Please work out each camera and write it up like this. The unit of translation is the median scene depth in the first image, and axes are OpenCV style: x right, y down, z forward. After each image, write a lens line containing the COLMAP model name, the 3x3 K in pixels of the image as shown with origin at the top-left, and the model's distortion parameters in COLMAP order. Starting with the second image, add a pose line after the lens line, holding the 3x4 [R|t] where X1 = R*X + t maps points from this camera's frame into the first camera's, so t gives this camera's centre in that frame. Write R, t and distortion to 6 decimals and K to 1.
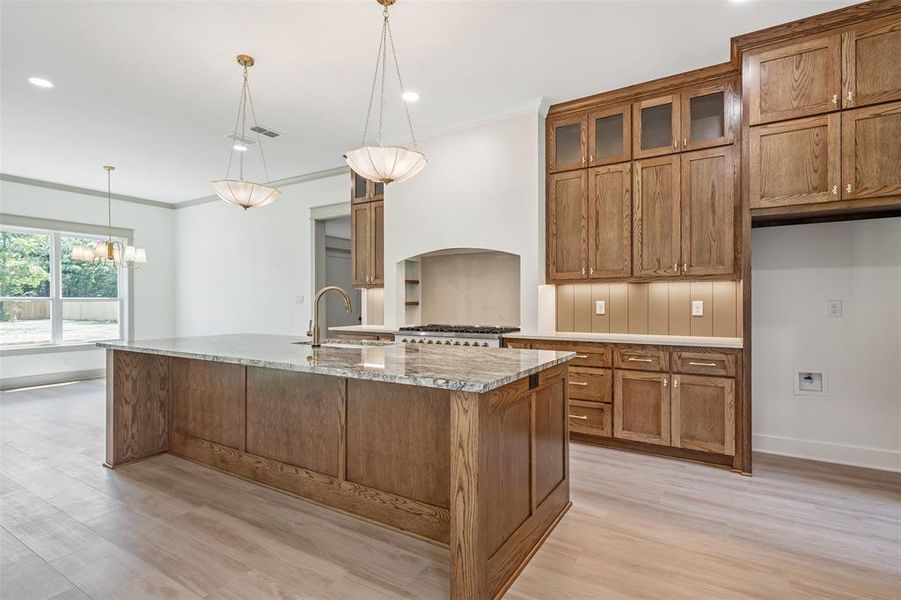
lens RADIAL K [[441.0, 0, 451.2], [0, 441.0, 303.1], [0, 0, 1]] dist [-0.014389, 0.000289]
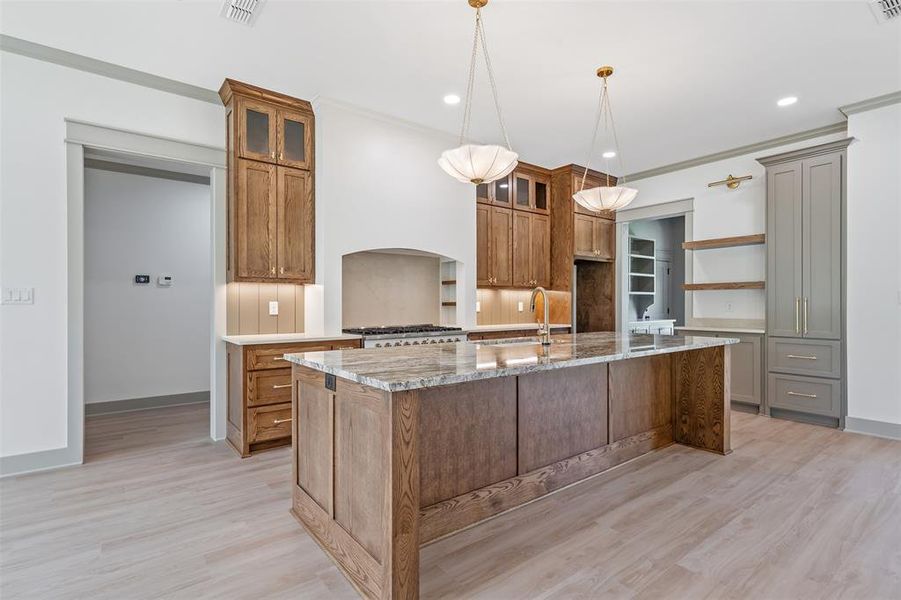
lens RADIAL K [[443.3, 0, 451.2], [0, 443.3, 302.9], [0, 0, 1]] dist [0.000560, -0.000211]
pose [[0.353593, 0.002314, 0.935396, -1.080873], [-0.000831, 0.999997, -0.002160, 0.000645], [-0.935399, -0.000014, 0.353594, 0.660137]]
